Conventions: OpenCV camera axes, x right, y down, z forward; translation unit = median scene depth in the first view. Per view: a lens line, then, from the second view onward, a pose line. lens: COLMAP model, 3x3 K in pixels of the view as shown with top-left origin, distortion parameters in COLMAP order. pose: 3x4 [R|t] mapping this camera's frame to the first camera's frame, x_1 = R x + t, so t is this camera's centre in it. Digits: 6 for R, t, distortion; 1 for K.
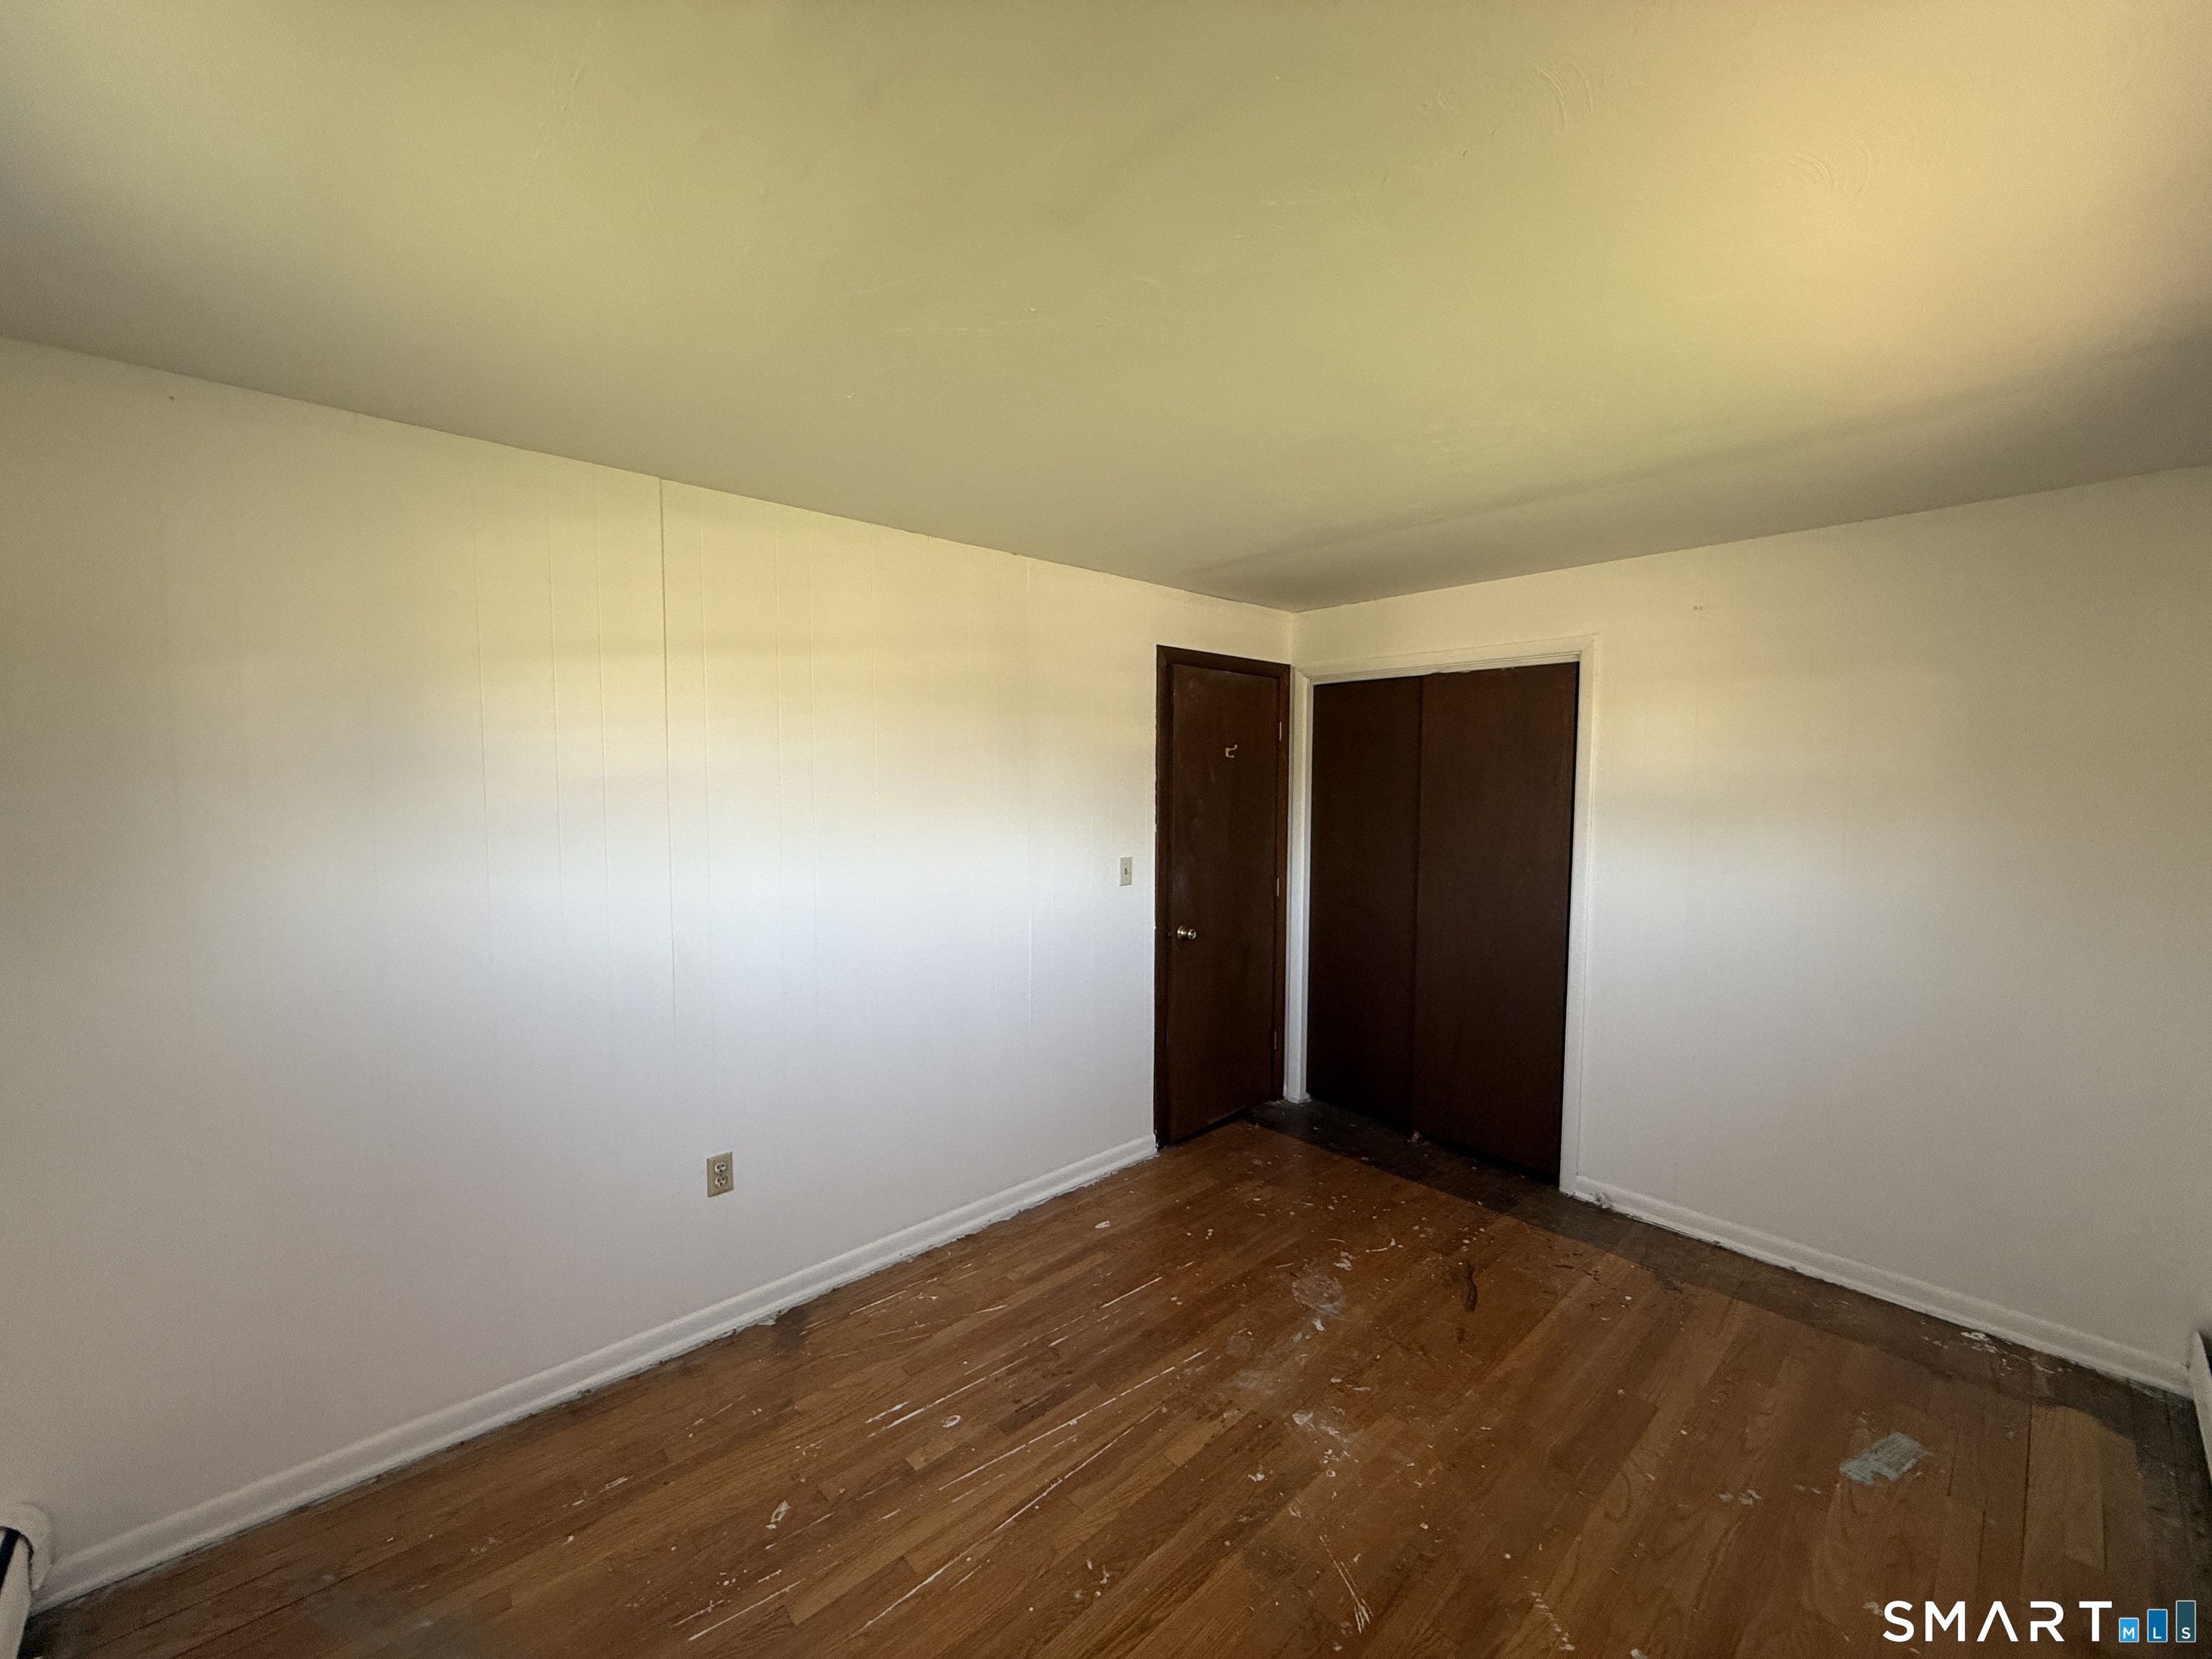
lens RADIAL K [[879.6, 0, 1101.3], [0, 879.6, 825.9], [0, 0, 1]] dist [-0.001055, -0.000272]
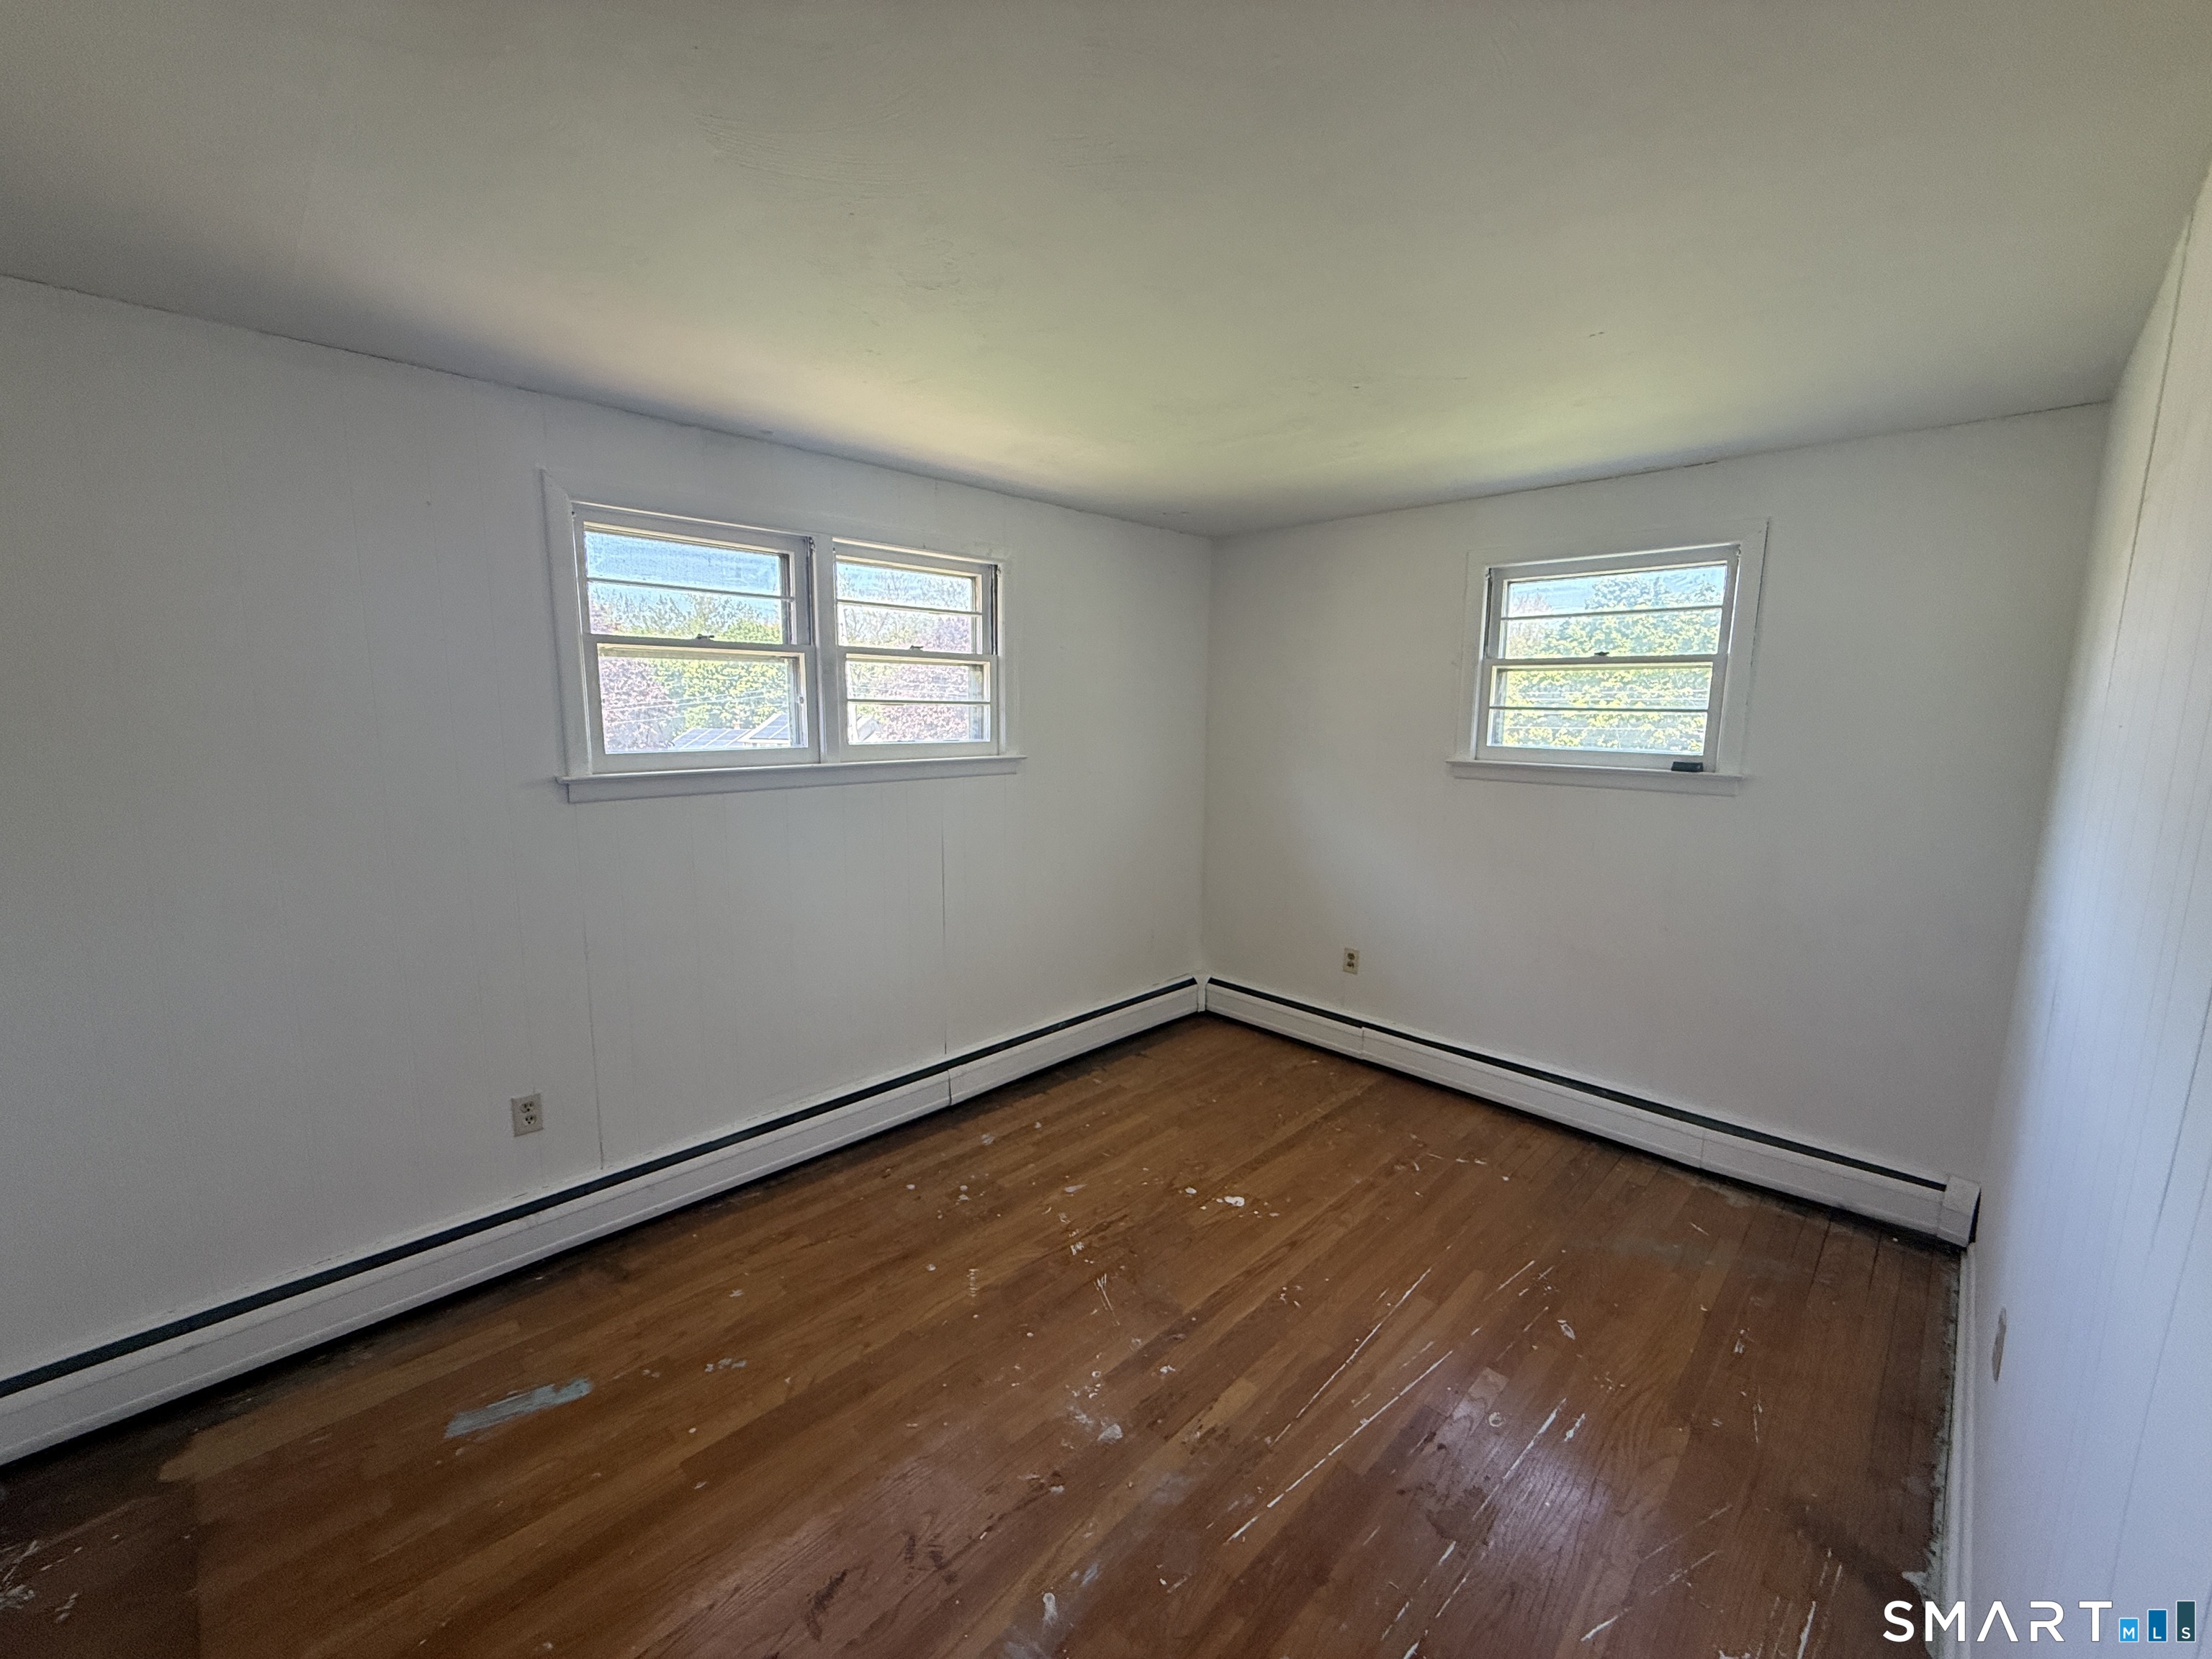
lens RADIAL K [[879.6, 0, 1101.3], [0, 879.6, 825.9], [0, 0, 1]] dist [-0.001055, -0.000272]
pose [[-0.998780, -0.005169, -0.049113, 0.294004], [-0.015214, 0.978342, 0.206436, -0.110462], [0.046982, 0.206932, -0.977227, 1.787010]]
